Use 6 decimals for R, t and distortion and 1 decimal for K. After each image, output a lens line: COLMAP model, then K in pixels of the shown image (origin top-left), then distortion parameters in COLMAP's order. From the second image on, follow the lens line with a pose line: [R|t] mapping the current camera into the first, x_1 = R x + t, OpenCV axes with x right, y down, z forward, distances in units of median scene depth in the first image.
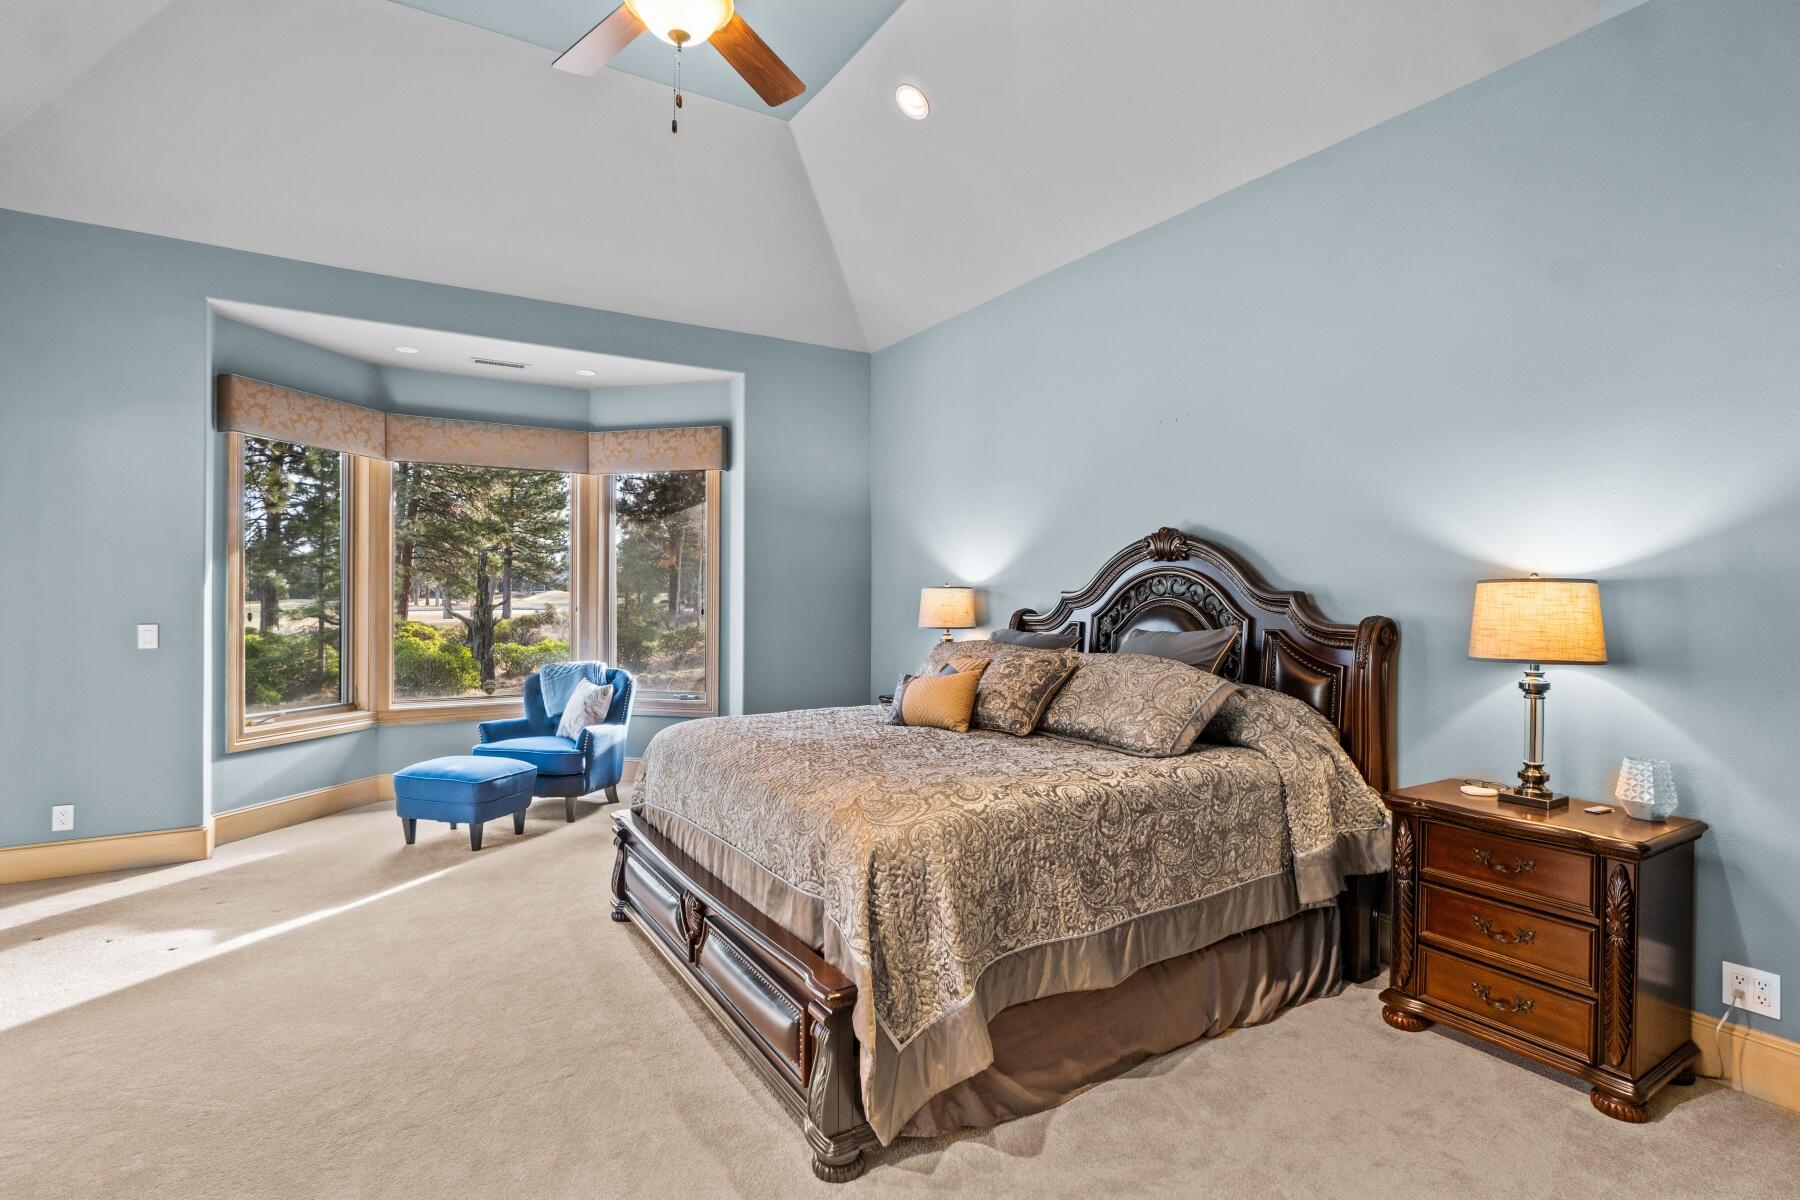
lens RADIAL K [[920.5, 0, 900.0], [0, 920.5, 600.0], [0, 0, 1]] dist [0.000795, 0.000458]
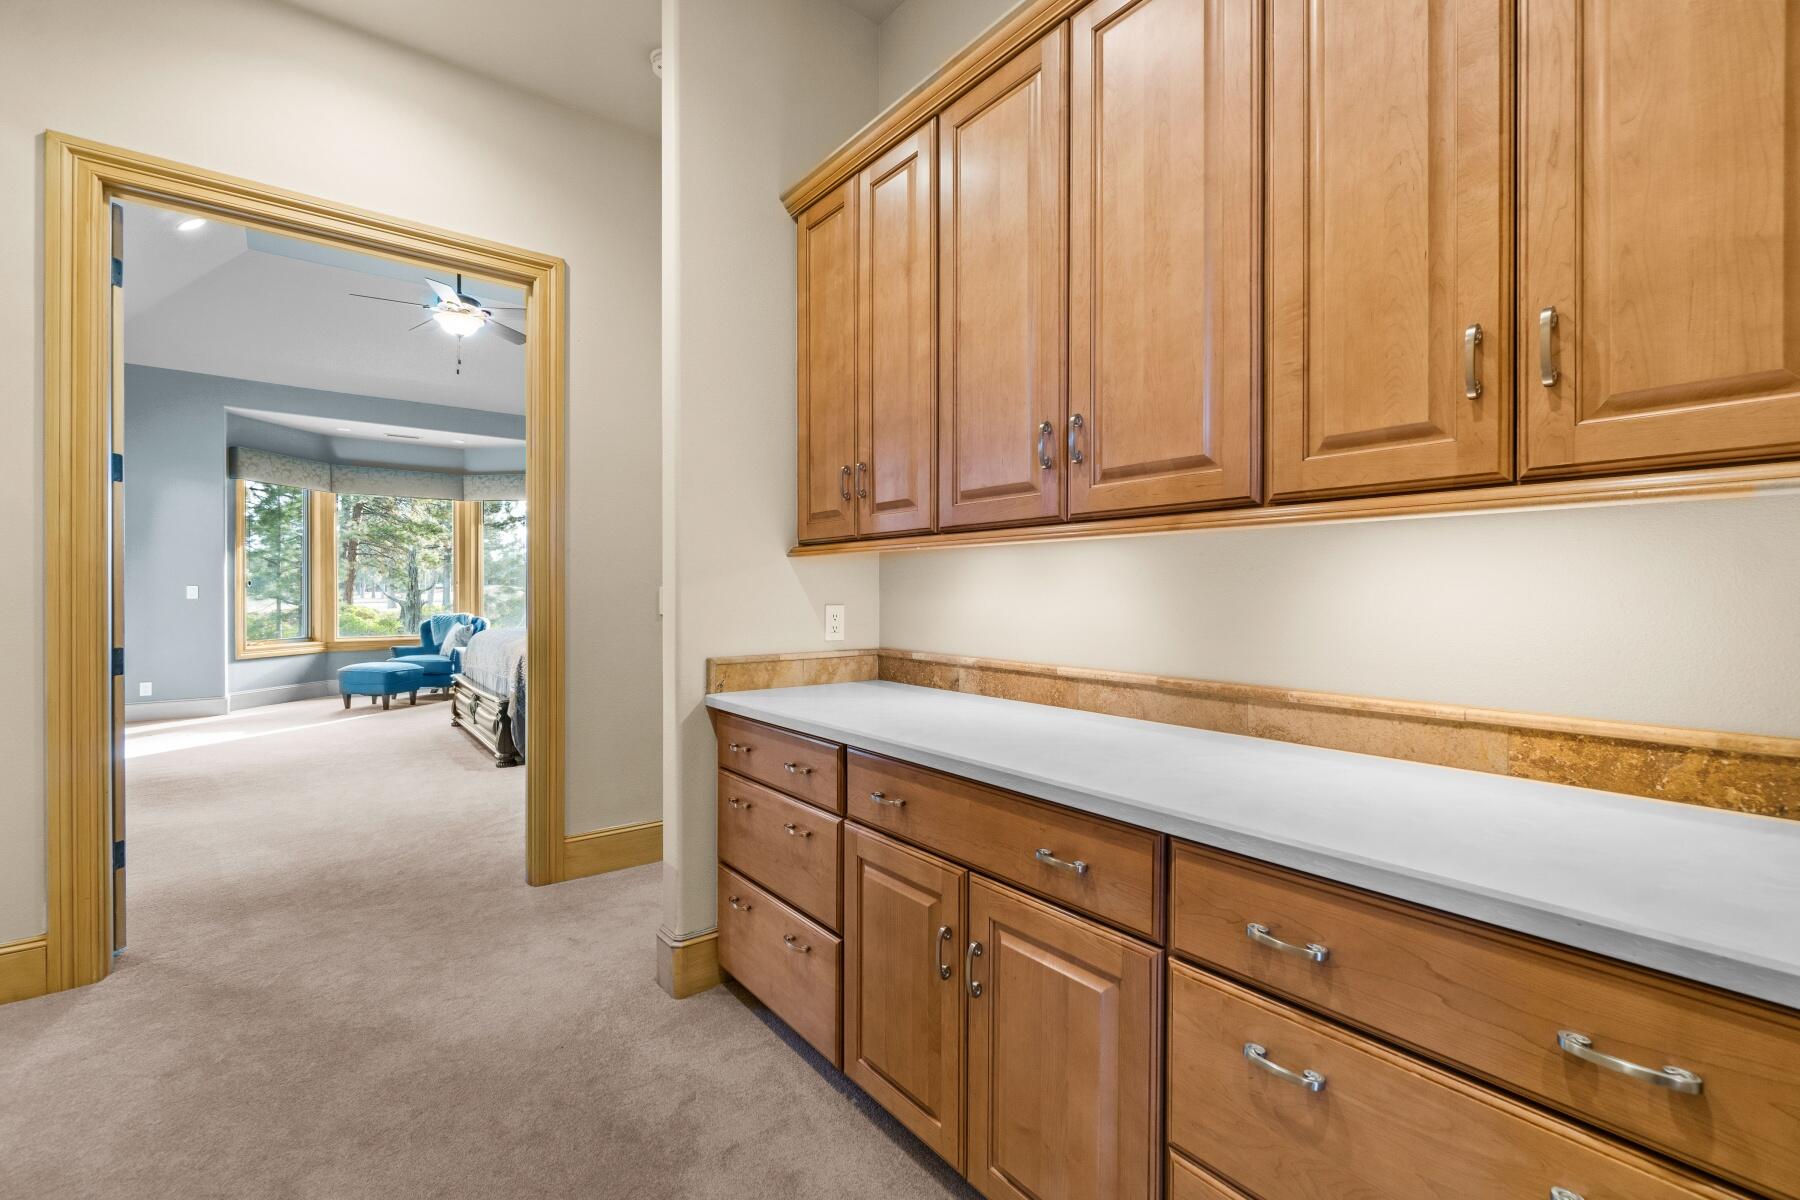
lens RADIAL K [[785.1, 0, 907.9], [0, 785.1, 606.5], [0, 0, 1]] dist [-0.004123, -0.000649]
pose [[0.992311, -0.000870, 0.123764, 0.300473], [-0.001120, 0.999871, 0.016006, 0.031080], [-0.123762, -0.016022, 0.992183, -0.536134]]
